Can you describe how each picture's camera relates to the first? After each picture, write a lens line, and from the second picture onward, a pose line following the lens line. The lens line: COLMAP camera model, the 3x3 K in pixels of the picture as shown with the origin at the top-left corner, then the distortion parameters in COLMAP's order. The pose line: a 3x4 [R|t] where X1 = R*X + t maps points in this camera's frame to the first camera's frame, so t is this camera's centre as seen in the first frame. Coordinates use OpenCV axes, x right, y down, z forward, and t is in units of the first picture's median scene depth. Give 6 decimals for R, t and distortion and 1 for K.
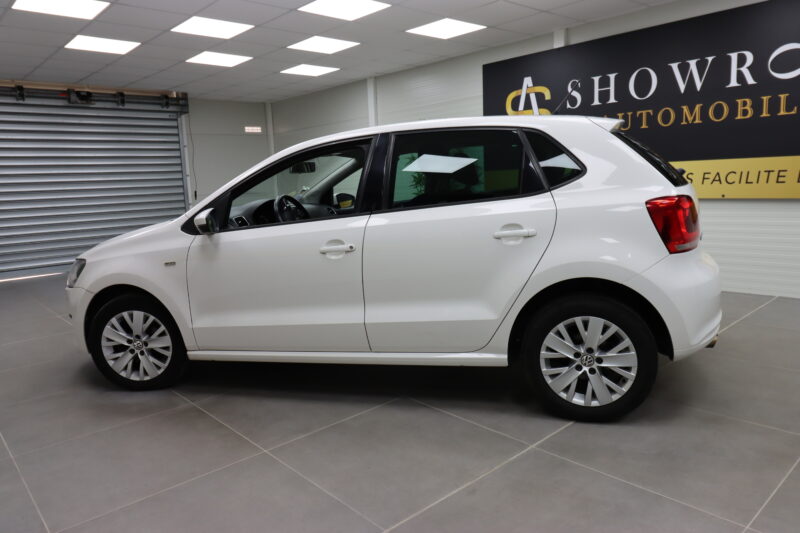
lens RADIAL K [[564.5, 0, 402.6], [0, 564.5, 262.8], [0, 0, 1]] dist [0.011954, -0.003011]
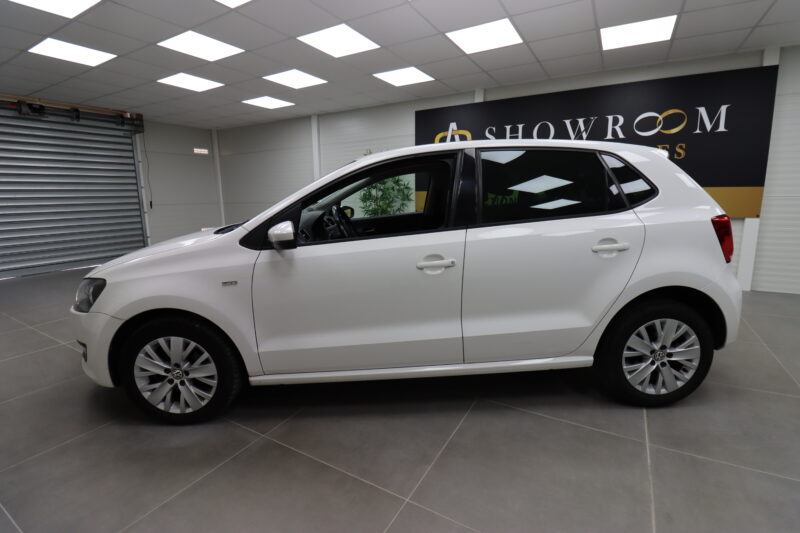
lens RADIAL K [[368.5, 0, 403.8], [0, 368.5, 262.1], [0, 0, 1]] dist [0.000033, -0.010303]
pose [[0.950722, -0.026847, 0.308880, -0.216778], [0.019077, 0.999422, 0.028147, -0.027771], [-0.309457, -0.020867, 0.950684, 0.242914]]
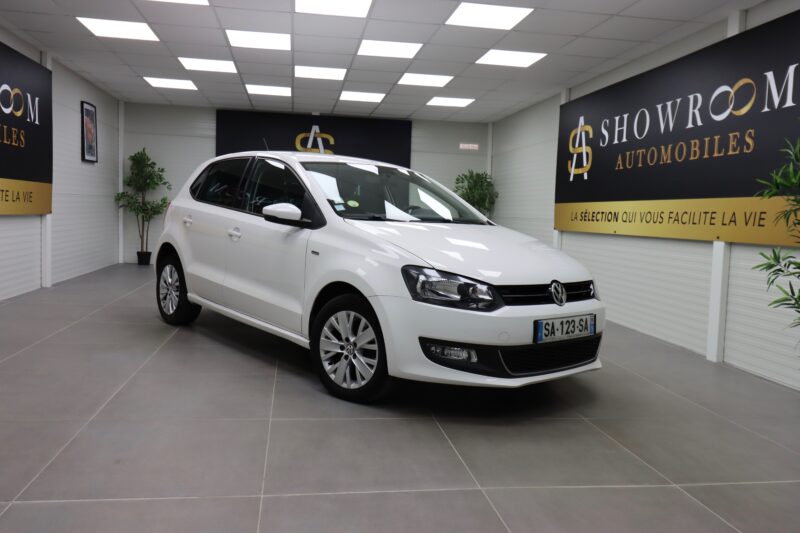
lens RADIAL K [[629.8, 0, 406.1], [0, 629.8, 264.7], [0, 0, 1]] dist [0.017883, -0.011277]
pose [[0.846719, 0.120079, -0.518312, 0.738828], [-0.159828, 0.986609, -0.032526, 0.043498], [0.507465, 0.110382, 0.854573, -0.178085]]
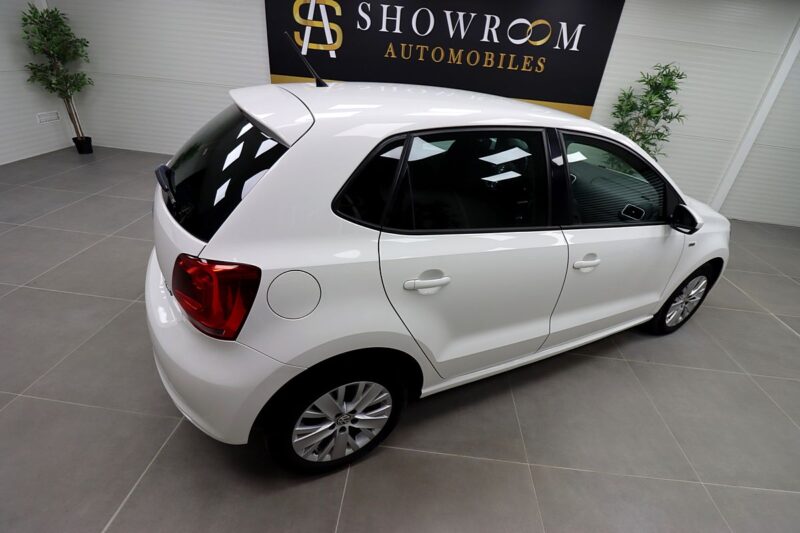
lens RADIAL K [[368.5, 0, 402.2], [0, 368.5, 261.2], [0, 0, 1]] dist [0.000033, -0.010303]
pose [[0.713511, -0.250830, 0.654207, -0.316894], [-0.008849, 0.930422, 0.366384, -0.124873], [-0.700588, -0.267208, 0.661647, 0.358221]]
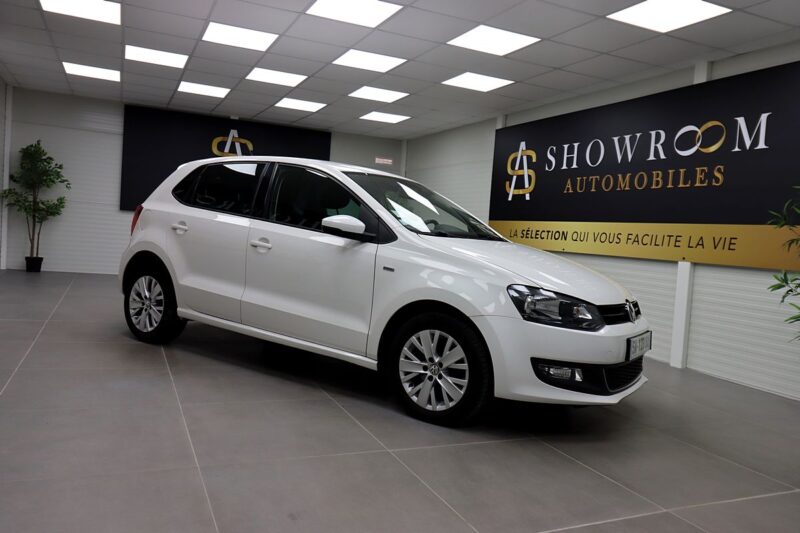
lens RADIAL K [[600.9, 0, 406.4], [0, 600.9, 266.0], [0, 0, 1]] dist [0.014148, -0.005662]
pose [[0.952168, 0.129575, -0.276743, 0.460212], [-0.158648, 0.983644, -0.085294, 0.074469], [0.261165, 0.125119, 0.957151, -0.242013]]
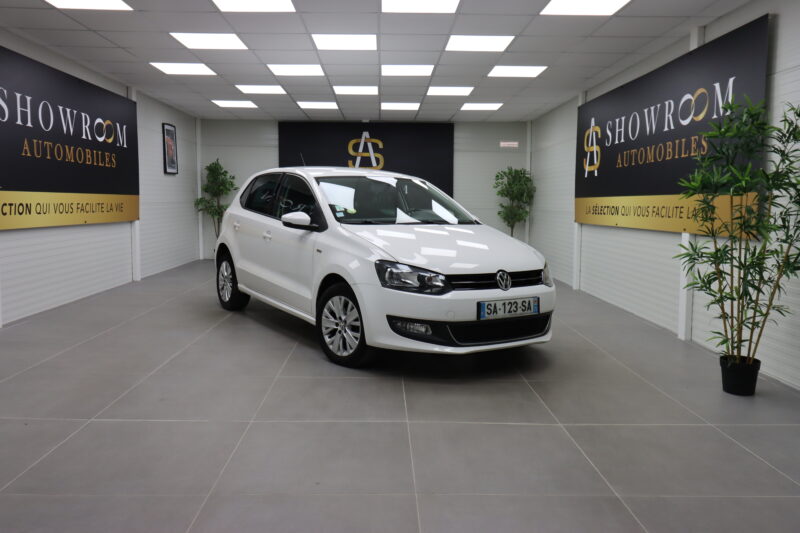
lens RADIAL K [[629.8, 0, 406.0], [0, 629.8, 265.5], [0, 0, 1]] dist [0.017883, -0.011277]
pose [[0.769790, 0.116212, -0.627629, 0.964457], [-0.145875, 0.989294, 0.004263, 0.020592], [0.621405, 0.088274, 0.778501, -0.255263]]
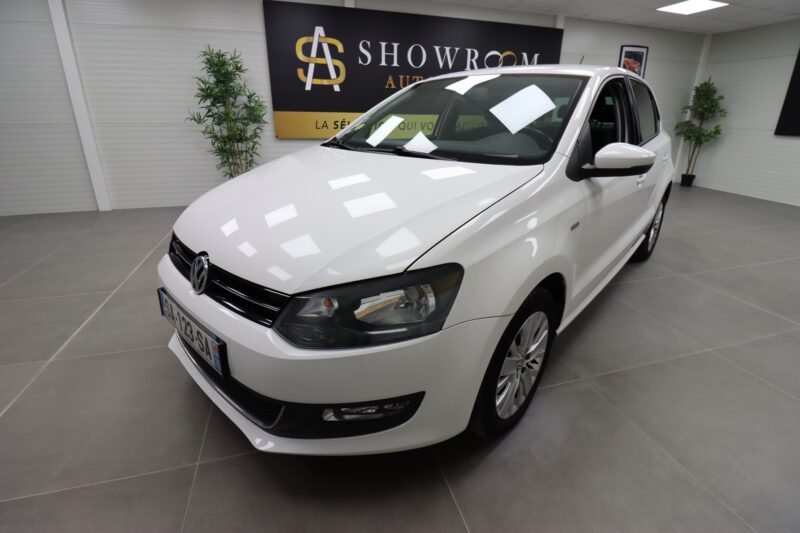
lens RADIAL K [[368.5, 0, 403.8], [0, 368.5, 261.3], [0, 0, 1]] dist [0.000033, -0.010303]
pose [[0.431175, -0.277237, 0.858620, -0.590605], [0.103460, 0.960538, 0.258190, -0.062124], [-0.896317, -0.022493, 0.442843, 0.644414]]
